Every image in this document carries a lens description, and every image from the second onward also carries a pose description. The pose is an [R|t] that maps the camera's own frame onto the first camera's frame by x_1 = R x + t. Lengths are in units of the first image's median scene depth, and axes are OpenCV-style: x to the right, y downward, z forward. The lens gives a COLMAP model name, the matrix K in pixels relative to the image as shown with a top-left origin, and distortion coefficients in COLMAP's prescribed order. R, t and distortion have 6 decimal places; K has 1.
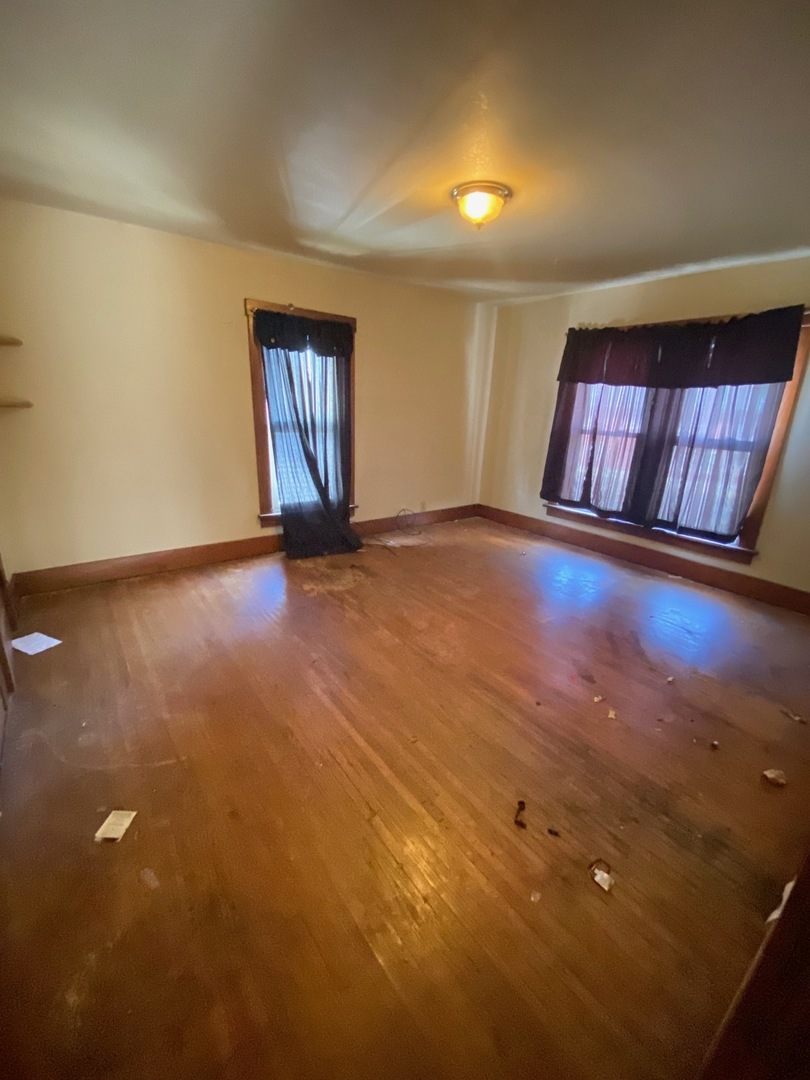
lens RADIAL K [[439.5, 0, 400.1], [0, 439.5, 543.2], [0, 0, 1]] dist [0.044856, -0.044419]
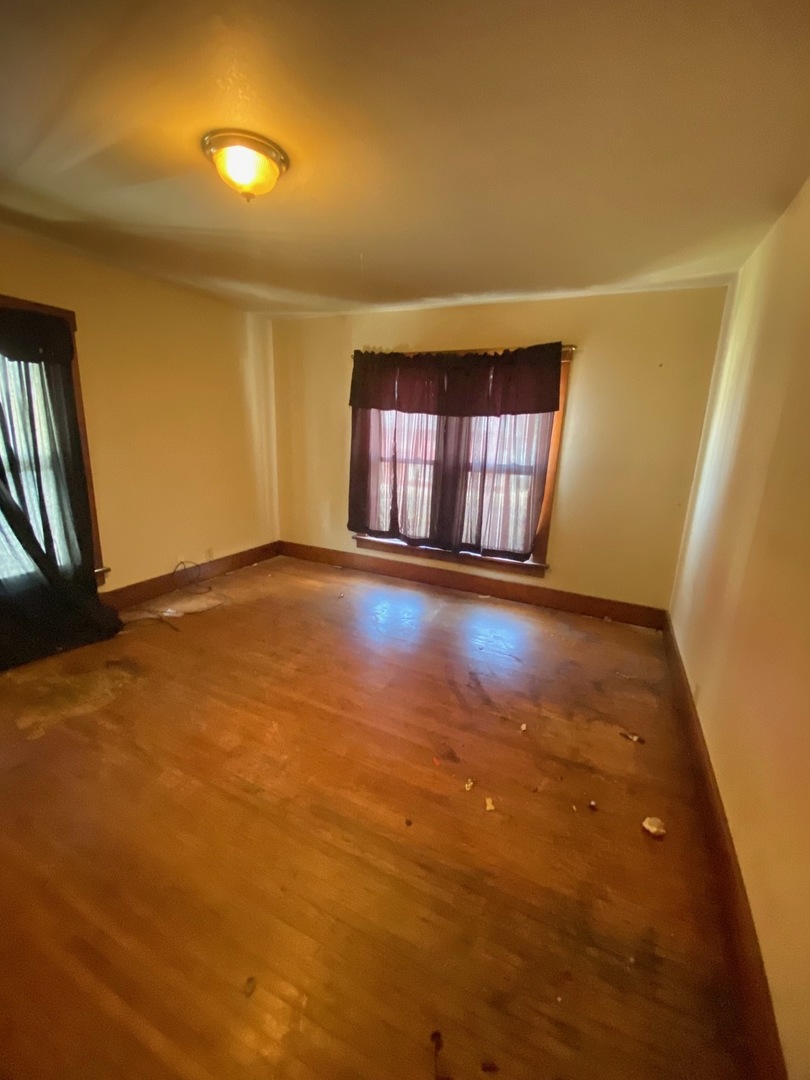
lens RADIAL K [[444.3, 0, 405.0], [0, 444.3, 540.0], [0, 0, 1]] dist [0.047249, -0.033589]
pose [[0.885647, -0.113124, 0.450369, 0.005161], [0.134718, 0.990754, -0.016063, -0.062610], [-0.444388, 0.074899, 0.892698, 0.149664]]
